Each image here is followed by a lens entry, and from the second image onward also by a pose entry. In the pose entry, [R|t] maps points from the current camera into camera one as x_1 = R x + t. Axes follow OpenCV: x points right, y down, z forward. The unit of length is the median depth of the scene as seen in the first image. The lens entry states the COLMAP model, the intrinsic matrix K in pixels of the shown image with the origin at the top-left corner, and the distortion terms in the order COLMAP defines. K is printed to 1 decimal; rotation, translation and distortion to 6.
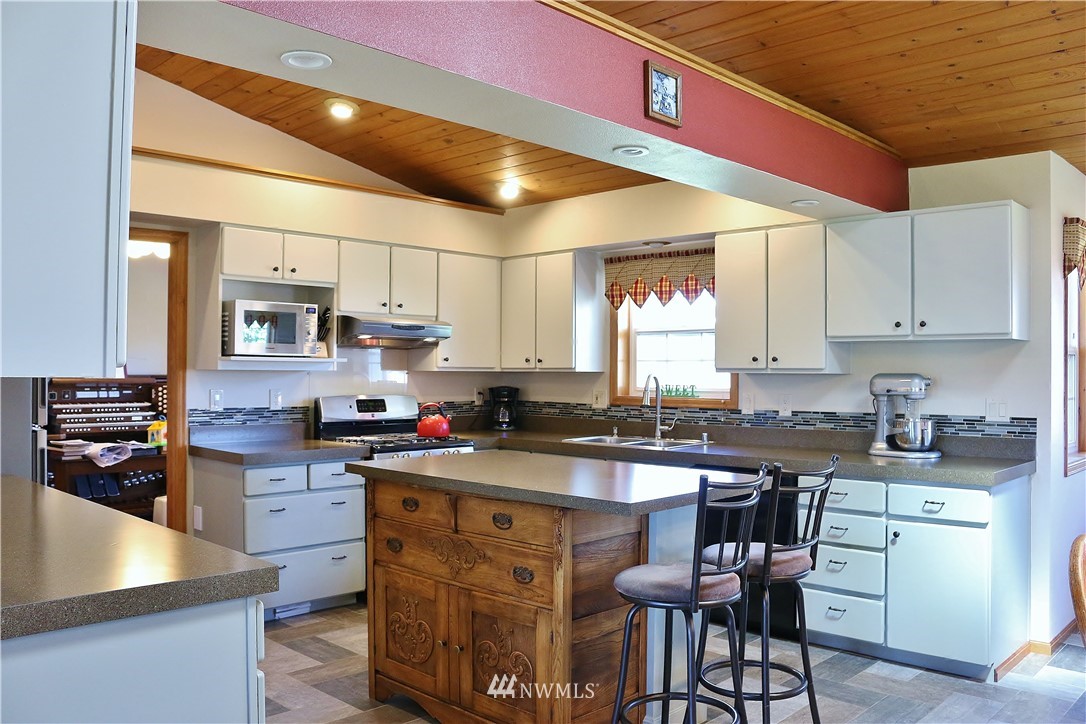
lens RADIAL K [[881.4, 0, 544.0], [0, 881.4, 359.7], [0, 0, 1]] dist [-0.100224, 0.047804]
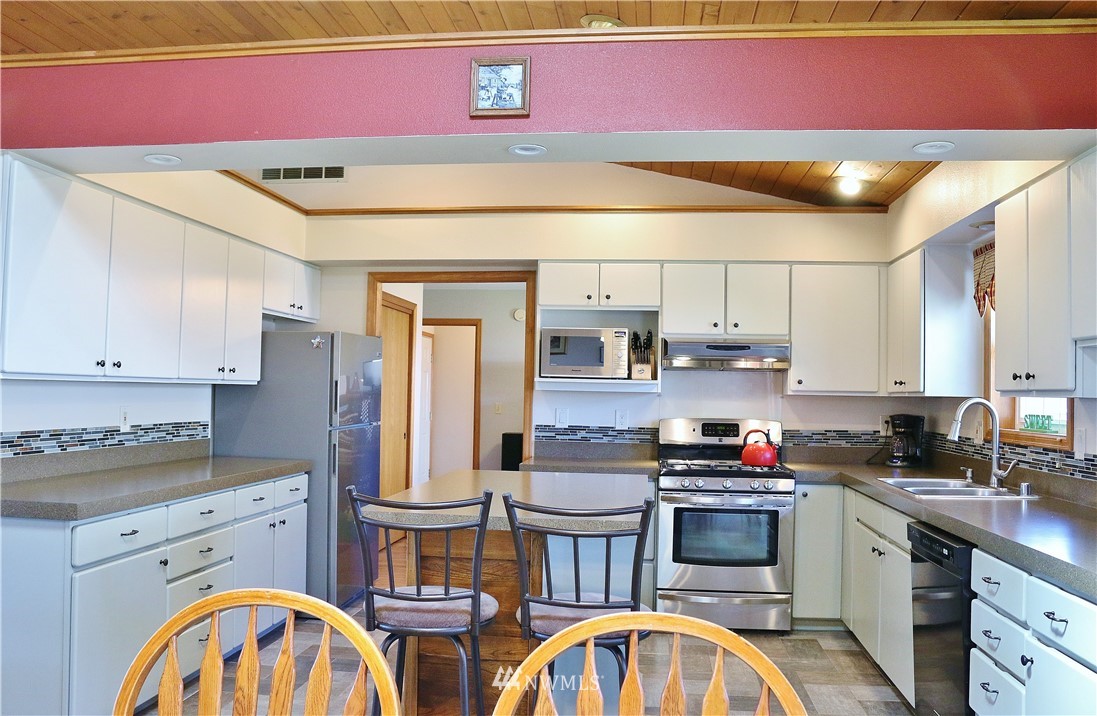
lens RADIAL K [[907.5, 0, 549.4], [0, 907.5, 360.2], [0, 0, 1]] dist [-0.091868, 0.000860]
pose [[0.623434, -0.021545, -0.781579, 0.488803], [-0.005225, 0.999483, -0.031719, 0.008749], [0.781859, 0.023858, 0.622999, 0.242622]]
